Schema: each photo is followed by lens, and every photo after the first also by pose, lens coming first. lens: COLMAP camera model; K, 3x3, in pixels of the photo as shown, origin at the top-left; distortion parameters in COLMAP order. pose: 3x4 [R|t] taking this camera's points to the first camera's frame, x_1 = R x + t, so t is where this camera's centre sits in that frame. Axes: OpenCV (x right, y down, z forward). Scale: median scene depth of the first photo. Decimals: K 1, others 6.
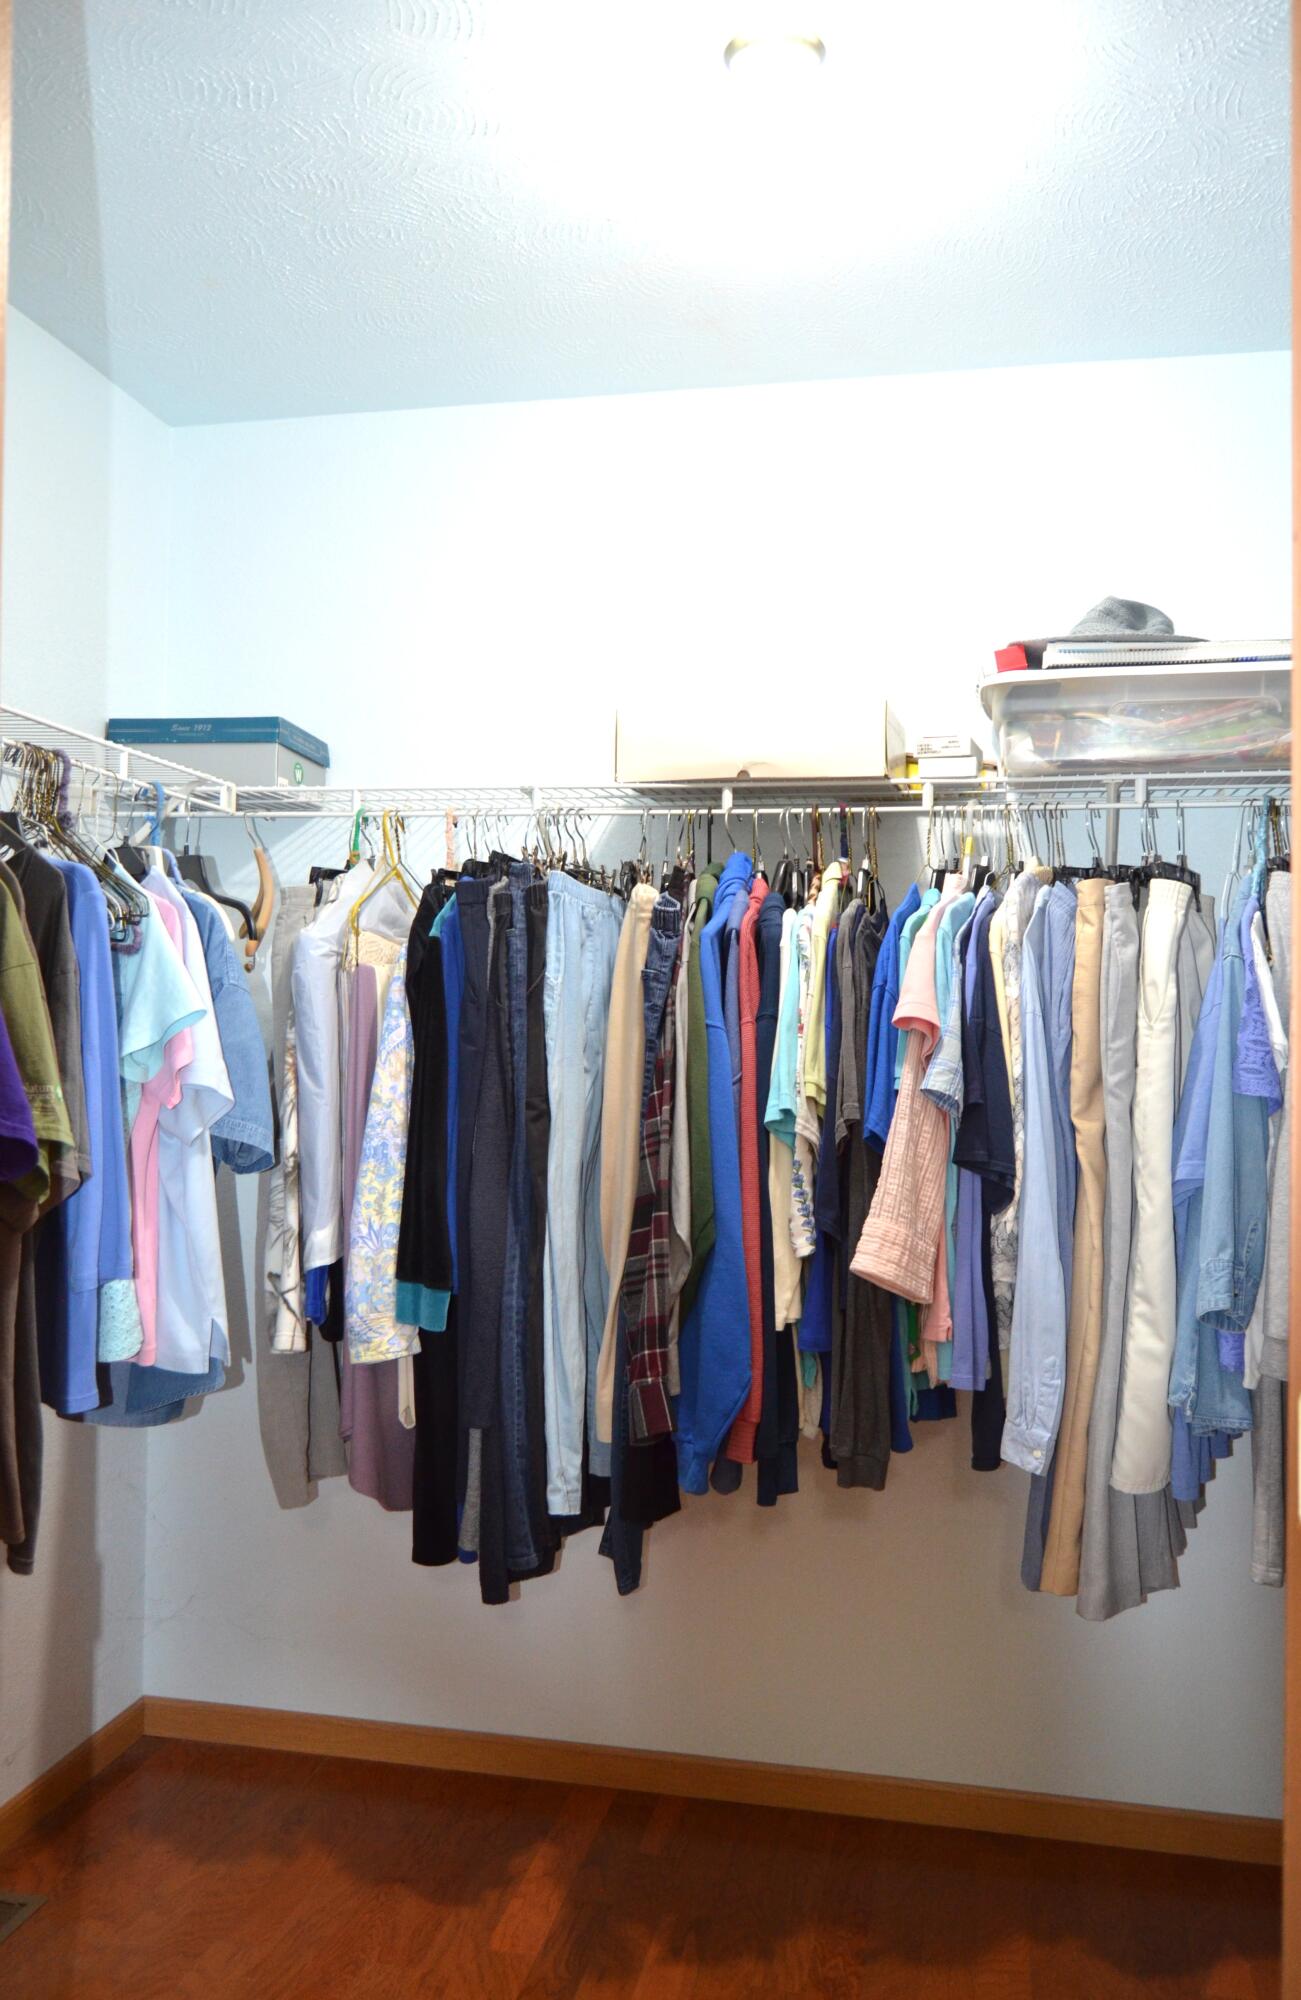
lens RADIAL K [[1580.3, 0, 649.9], [0, 1580.3, 999.4], [0, 0, 1]] dist [0.000908, 0.000054]
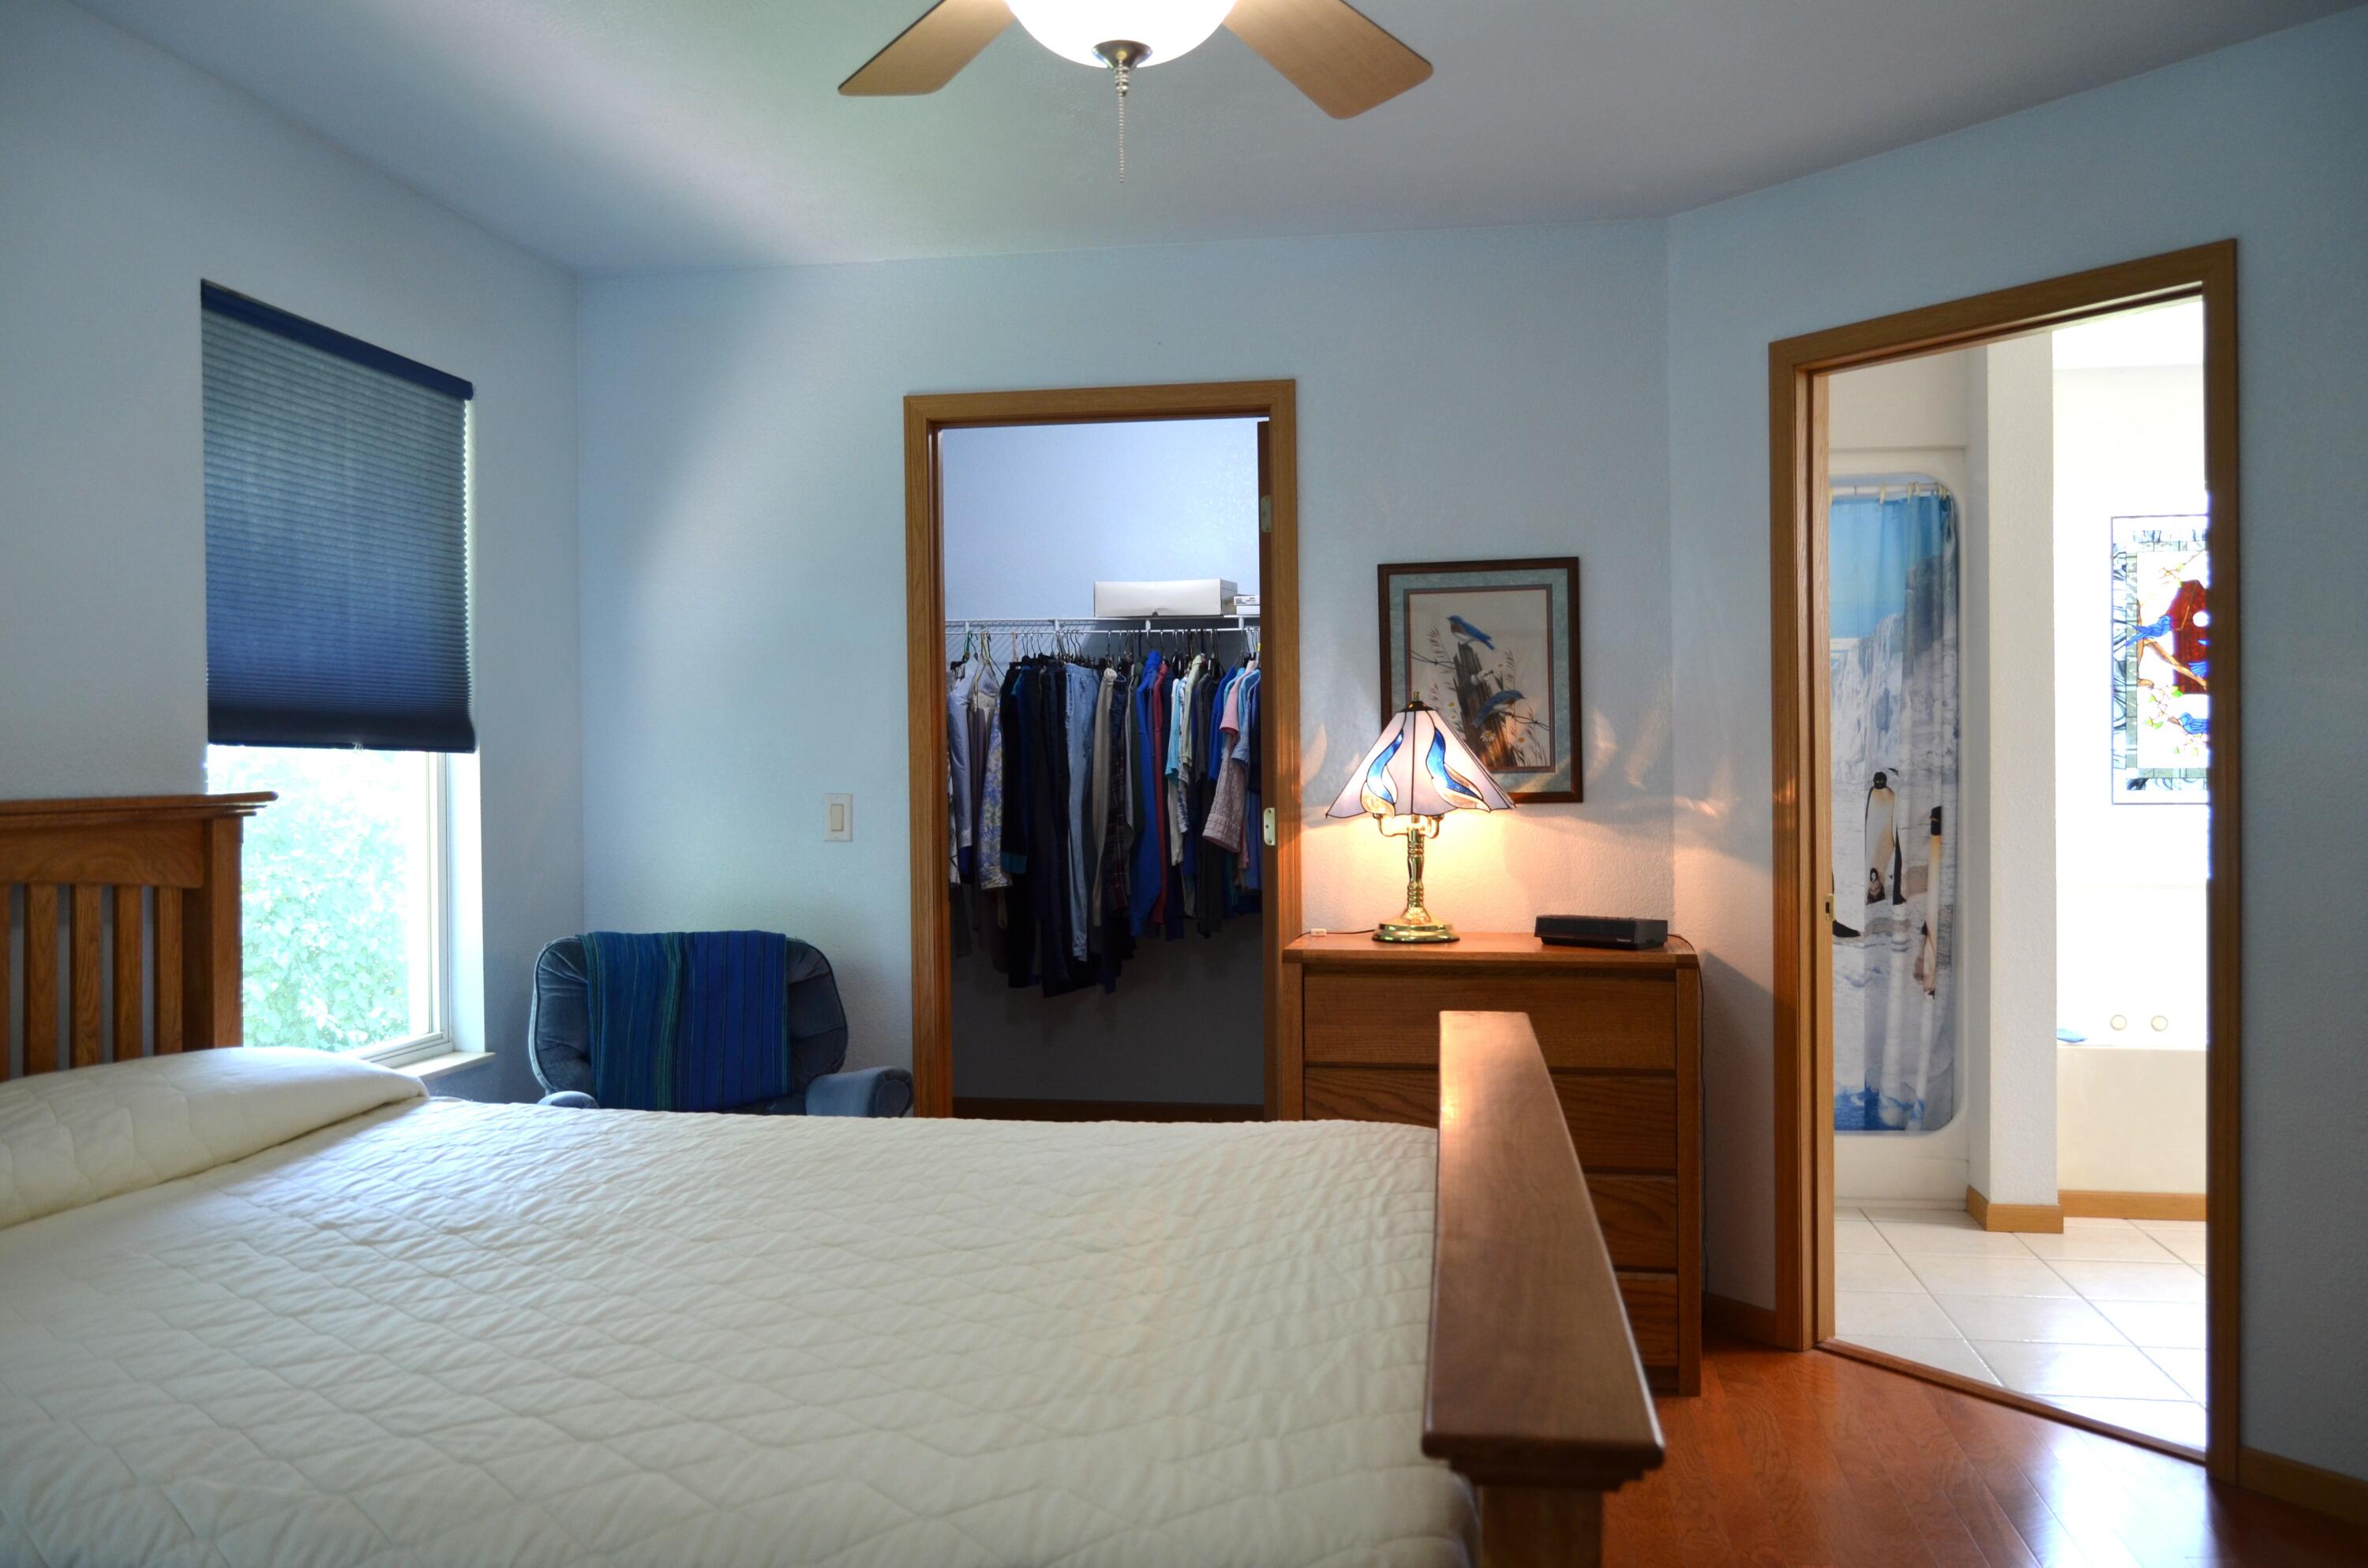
lens RADIAL K [[1828.4, 0, 1184.3], [0, 1828.4, 784.8], [0, 0, 1]] dist [-0.016712, 0.002978]
pose [[0.999062, -0.024484, 0.035722, 0.005557], [0.022908, 0.998774, 0.043880, -0.021476], [-0.036752, -0.043020, 0.998398, -1.555447]]
